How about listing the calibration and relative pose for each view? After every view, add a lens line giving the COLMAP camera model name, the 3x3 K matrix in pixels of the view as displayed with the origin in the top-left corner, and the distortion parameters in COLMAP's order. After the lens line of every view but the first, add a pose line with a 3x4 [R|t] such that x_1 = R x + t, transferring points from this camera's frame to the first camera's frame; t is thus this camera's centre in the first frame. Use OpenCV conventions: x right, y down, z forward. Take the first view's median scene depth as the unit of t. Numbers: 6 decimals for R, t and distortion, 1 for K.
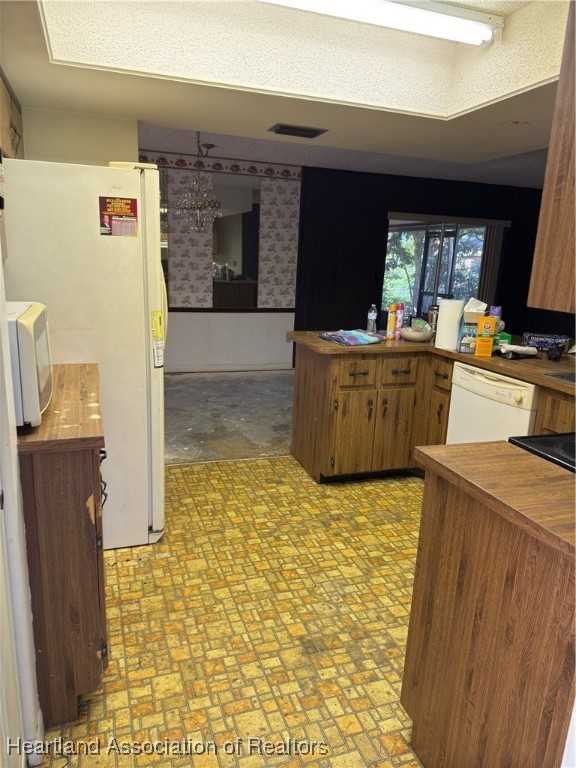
lens RADIAL K [[536.8, 0, 287.7], [0, 536.8, 386.2], [0, 0, 1]] dist [-0.000642, -0.004474]
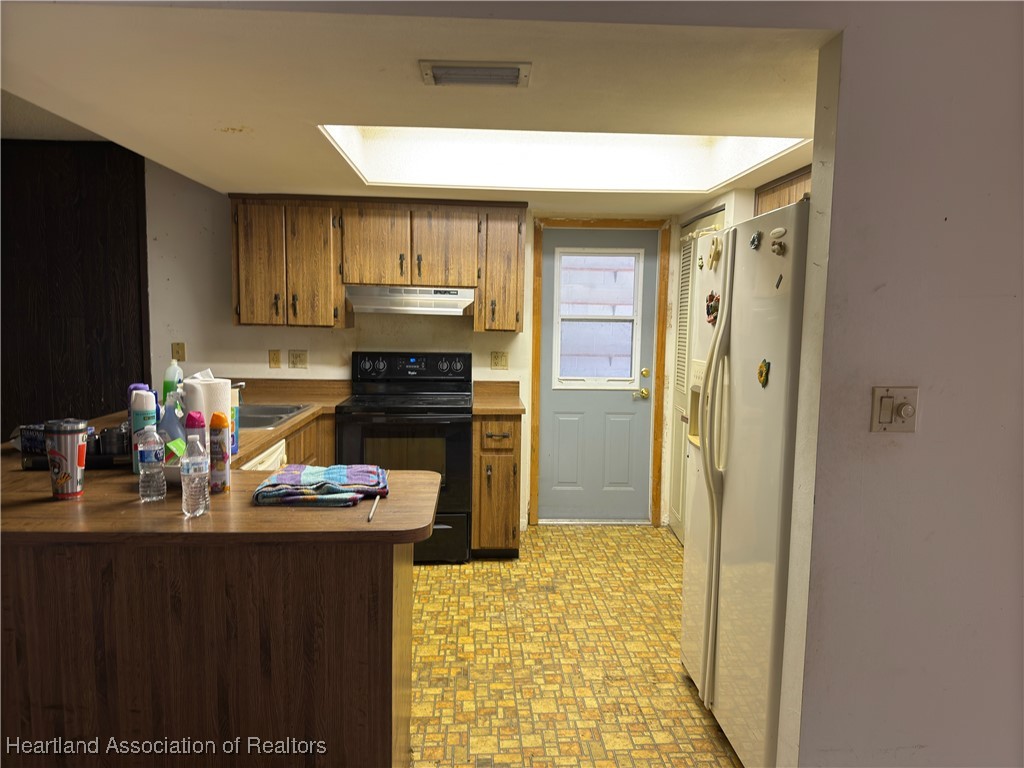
lens RADIAL K [[715.7, 0, 511.9], [0, 715.7, 384.6], [0, 0, 1]] dist [-0.000642, -0.004474]
pose [[-0.958260, -0.085941, 0.272674, -0.252533], [0.009084, 0.944115, 0.329492, -0.491960], [-0.285753, 0.318216, -0.903927, 1.965050]]
